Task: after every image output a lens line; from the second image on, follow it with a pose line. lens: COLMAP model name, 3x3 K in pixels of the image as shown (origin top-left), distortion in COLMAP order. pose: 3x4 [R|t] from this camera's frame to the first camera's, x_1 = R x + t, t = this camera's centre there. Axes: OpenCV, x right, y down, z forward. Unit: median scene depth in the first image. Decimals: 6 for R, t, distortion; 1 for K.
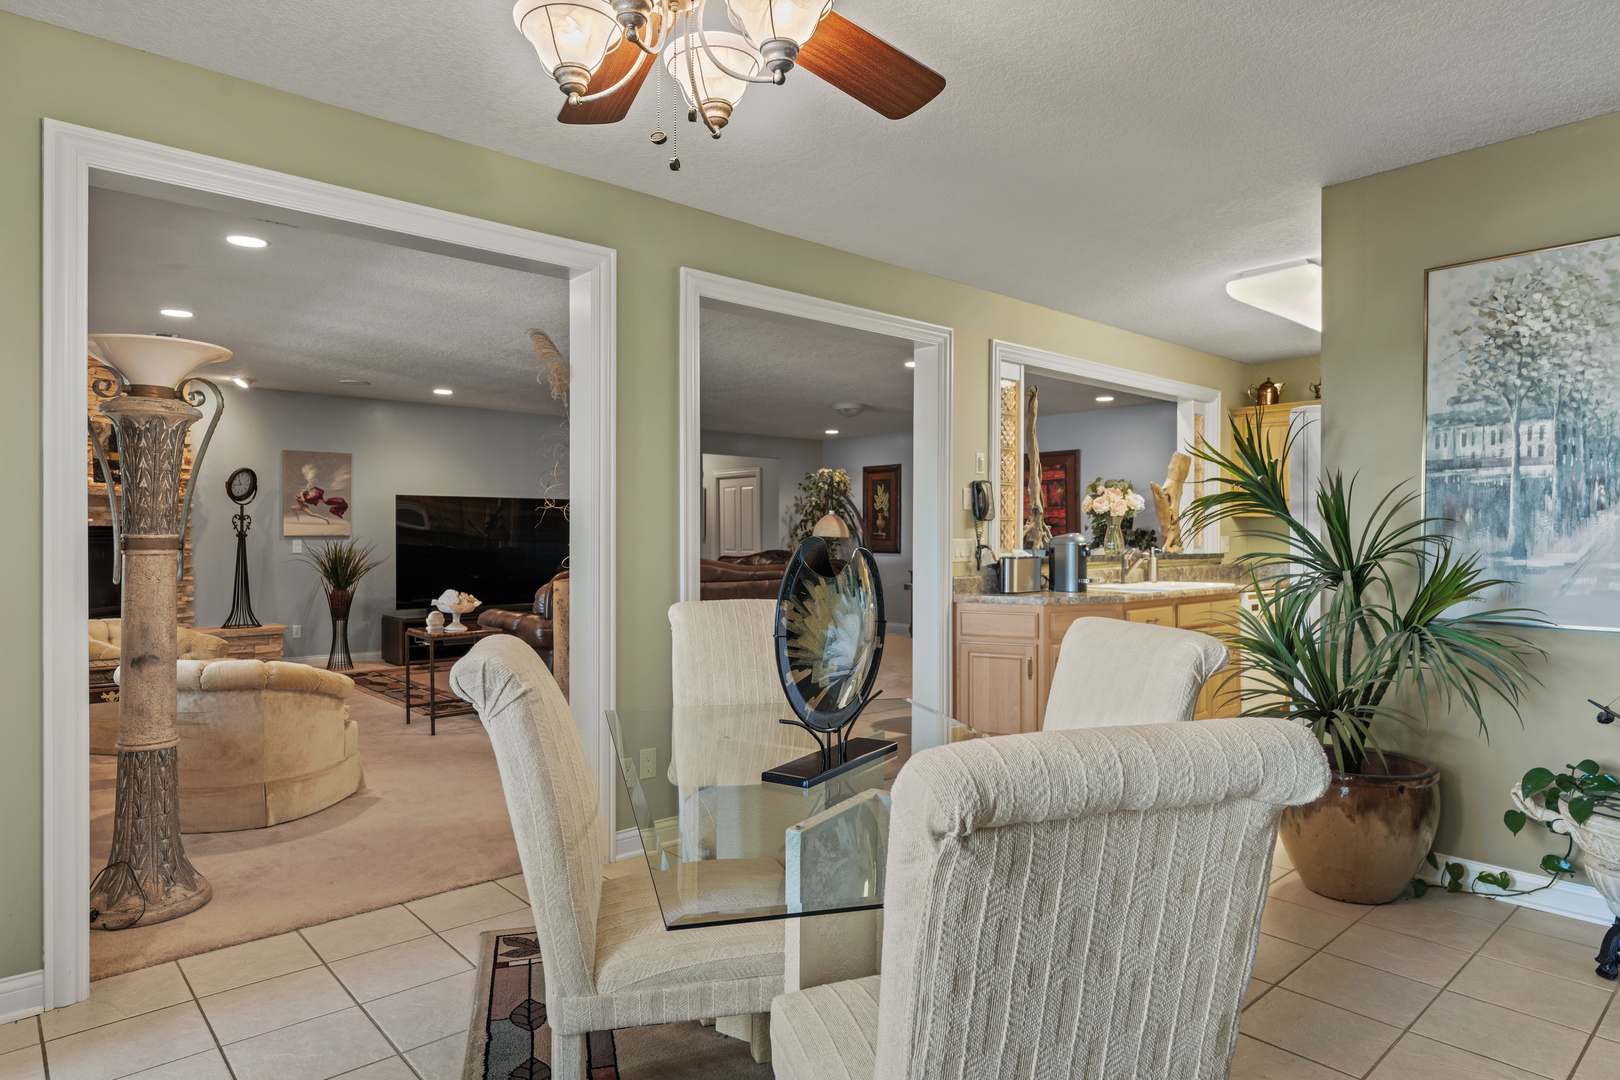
lens RADIAL K [[947.9, 0, 810.0], [0, 947.9, 540.0], [0, 0, 1]] dist [0.003701, -0.004132]
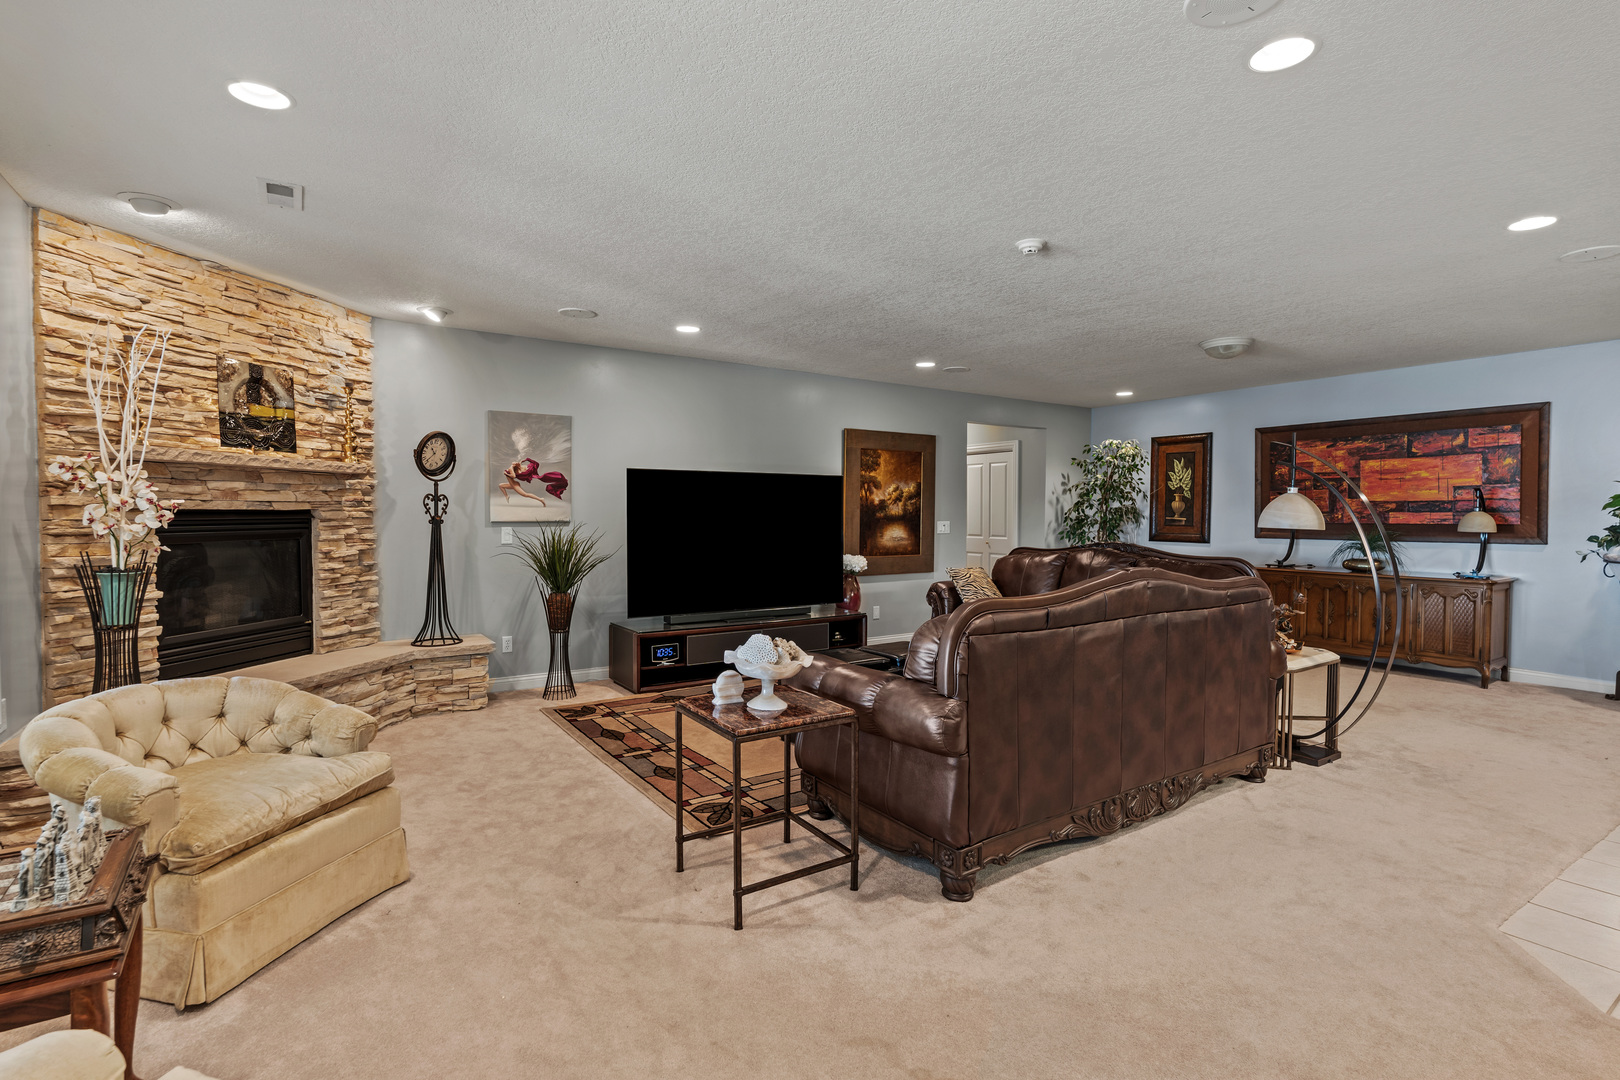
lens RADIAL K [[781.6, 0, 810.0], [0, 781.6, 540.0], [0, 0, 1]] dist [0.001297, 0.000492]
pose [[0.989486, 0.008618, -0.144369, -0.204607], [-0.004418, 0.999558, 0.029385, -0.009379], [0.144558, -0.028438, 0.989088, 0.406825]]
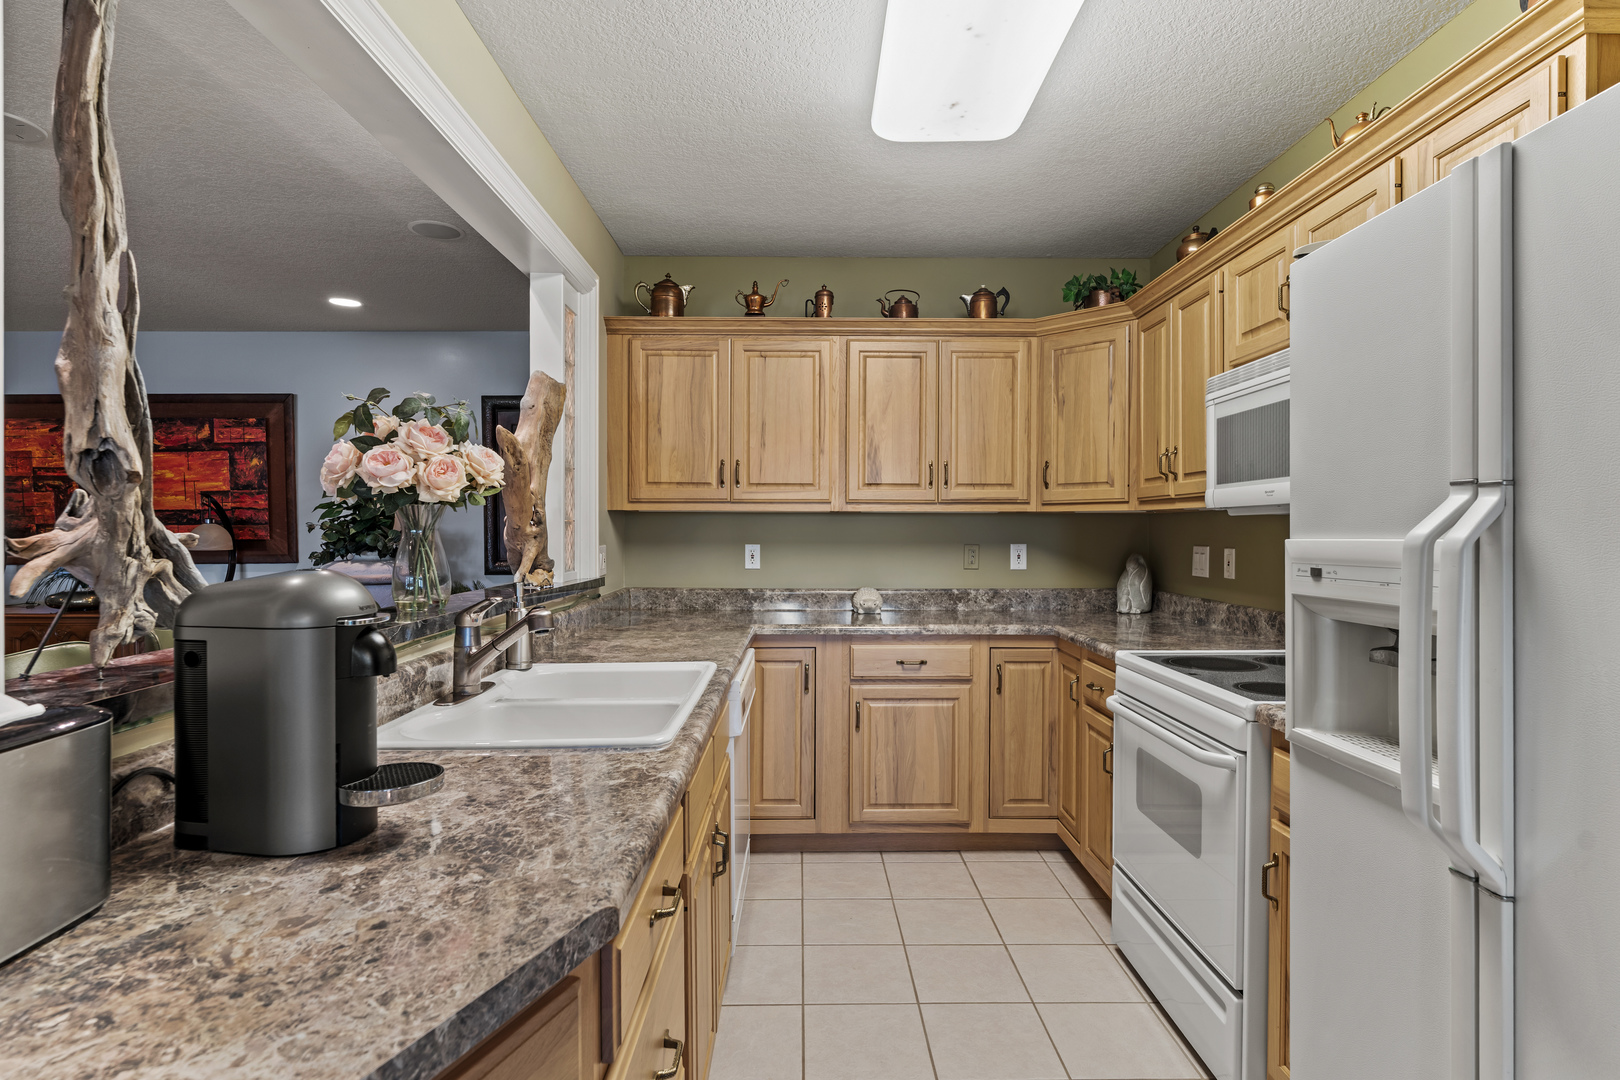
lens RADIAL K [[815.7, 0, 810.0], [0, 815.7, 540.0], [0, 0, 1]] dist [-0.004807, 0.001397]
pose [[0.659940, -0.008552, 0.751270, 0.134552], [0.002839, 0.999956, 0.008888, -0.009541], [-0.751313, -0.003733, 0.659936, 0.497888]]
